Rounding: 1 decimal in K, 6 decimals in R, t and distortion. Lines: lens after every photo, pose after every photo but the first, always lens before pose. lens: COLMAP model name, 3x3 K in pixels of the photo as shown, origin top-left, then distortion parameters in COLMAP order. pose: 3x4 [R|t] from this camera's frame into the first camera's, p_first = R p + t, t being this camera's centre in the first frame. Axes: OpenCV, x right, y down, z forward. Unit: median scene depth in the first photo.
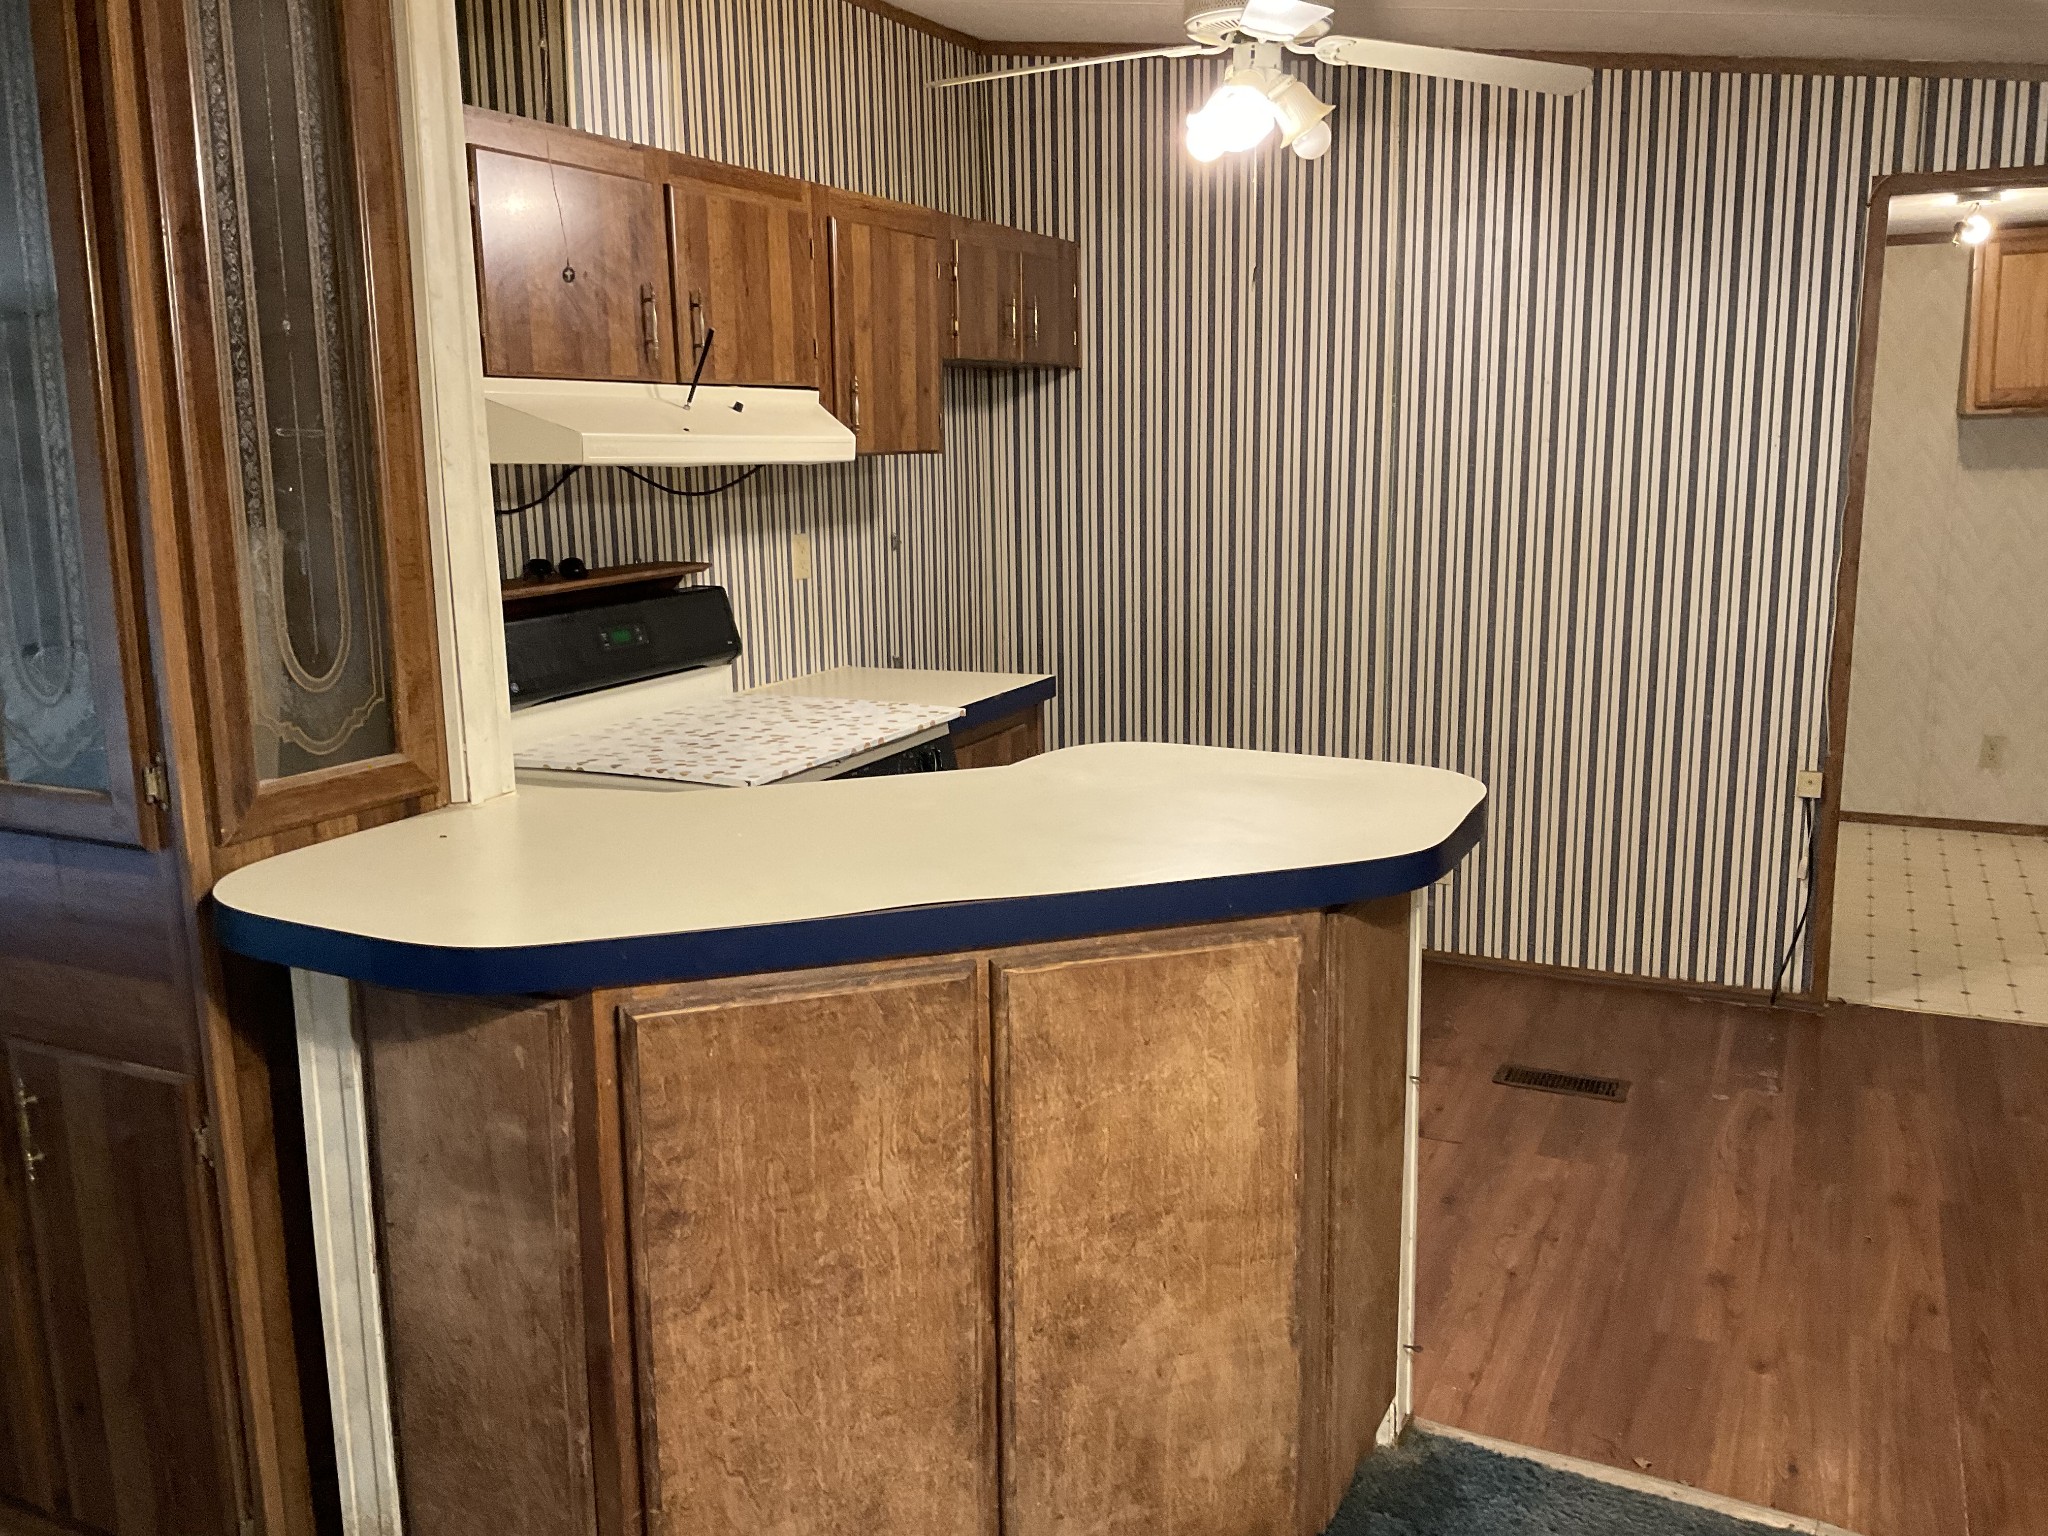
lens RADIAL K [[1691.8, 0, 1007.3], [0, 1691.8, 752.6], [0, 0, 1]] dist [0.107033, -0.213451]
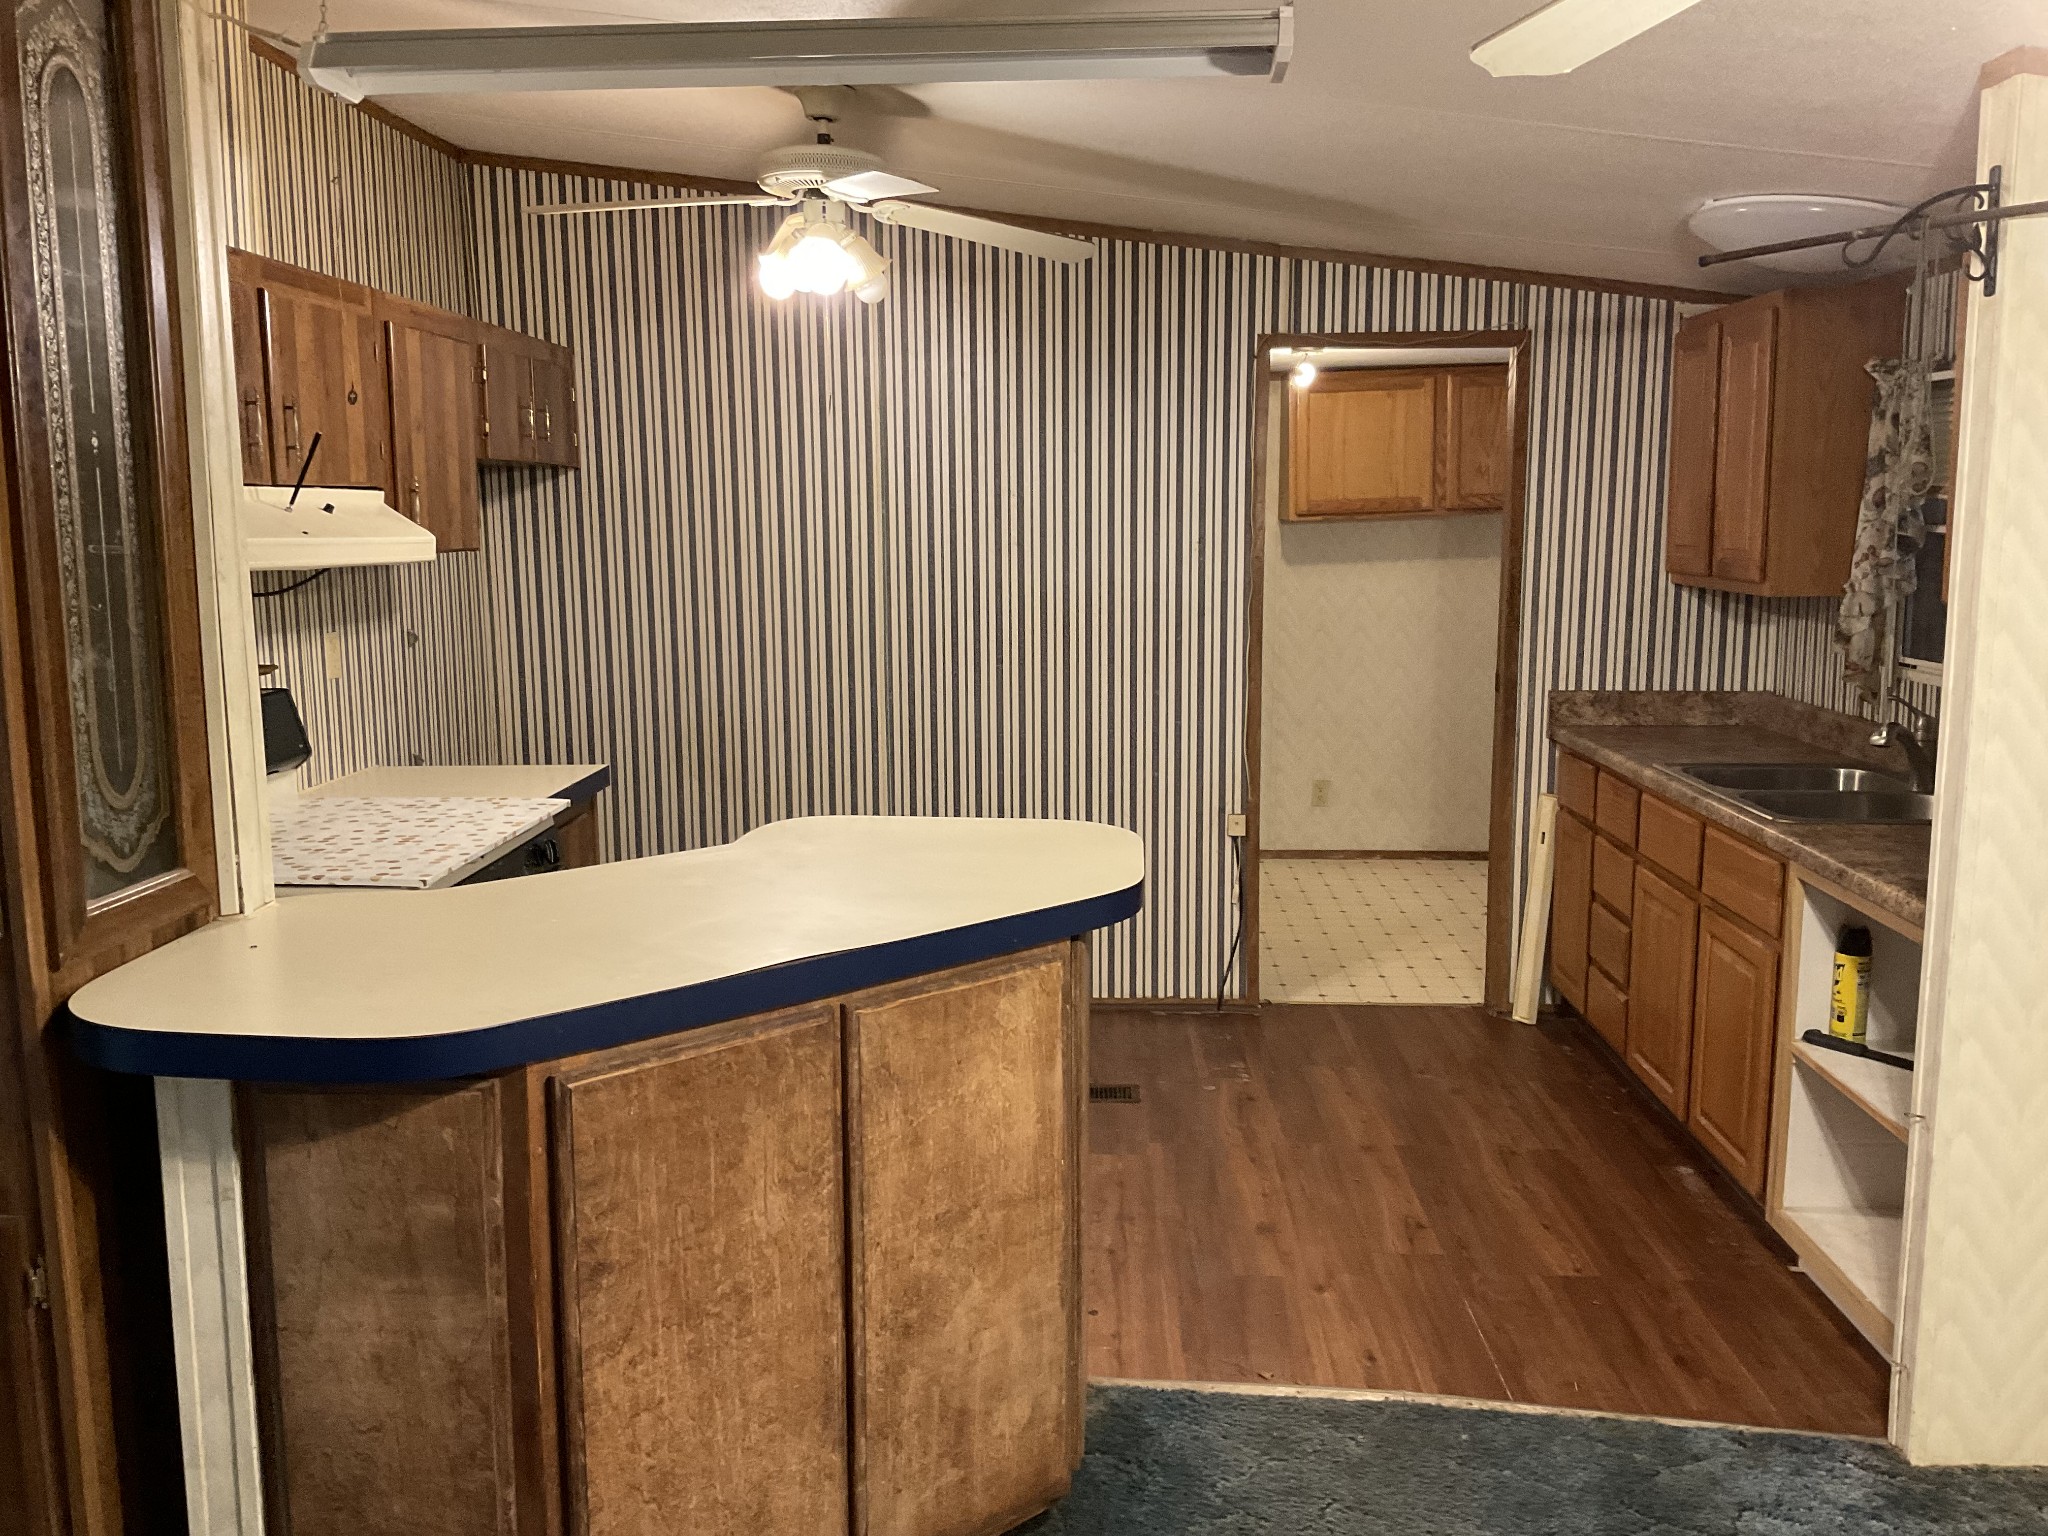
lens RADIAL K [[1686.6, 0, 1024.9], [0, 1686.6, 743.4], [0, 0, 1]] dist [0.111781, -0.227269]
pose [[0.917840, -0.042858, 0.394629, -0.328278], [0.064093, 0.997110, -0.040781, 0.000146], [-0.391741, 0.062723, 0.917935, -0.114198]]
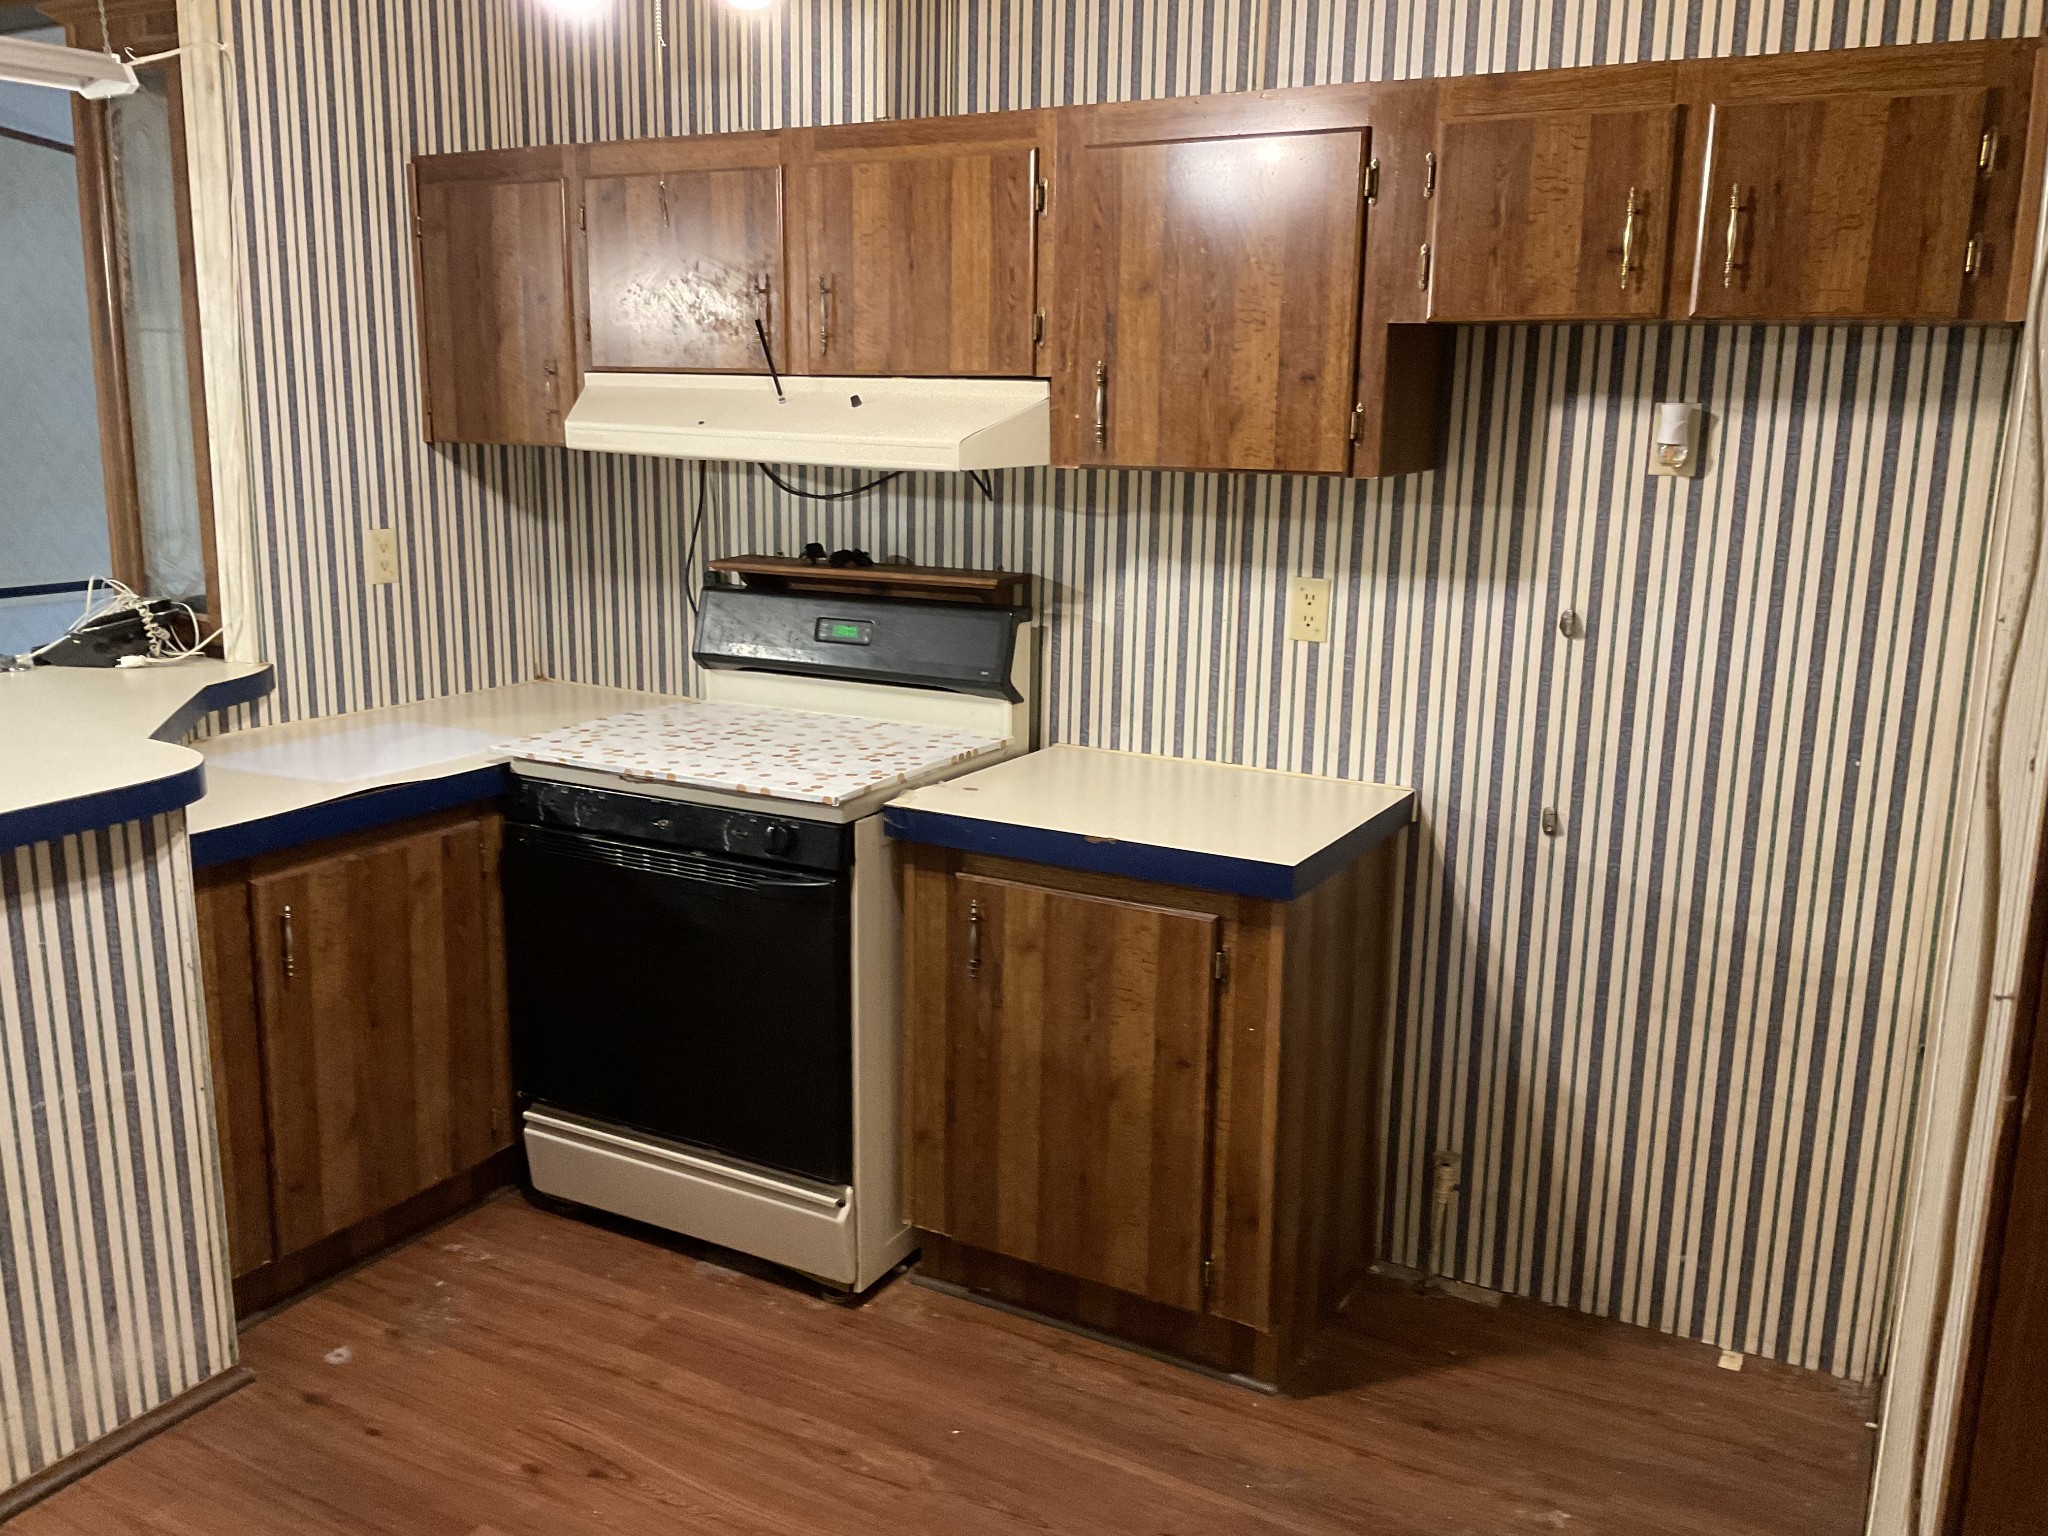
lens RADIAL K [[1686.6, 0, 1024.9], [0, 1686.6, 743.4], [0, 0, 1]] dist [0.111781, -0.227269]
pose [[-0.049743, 0.220106, -0.974207, 1.328895], [-0.193373, 0.954835, 0.225603, -0.448881], [0.979863, 0.199608, -0.004934, 2.028362]]
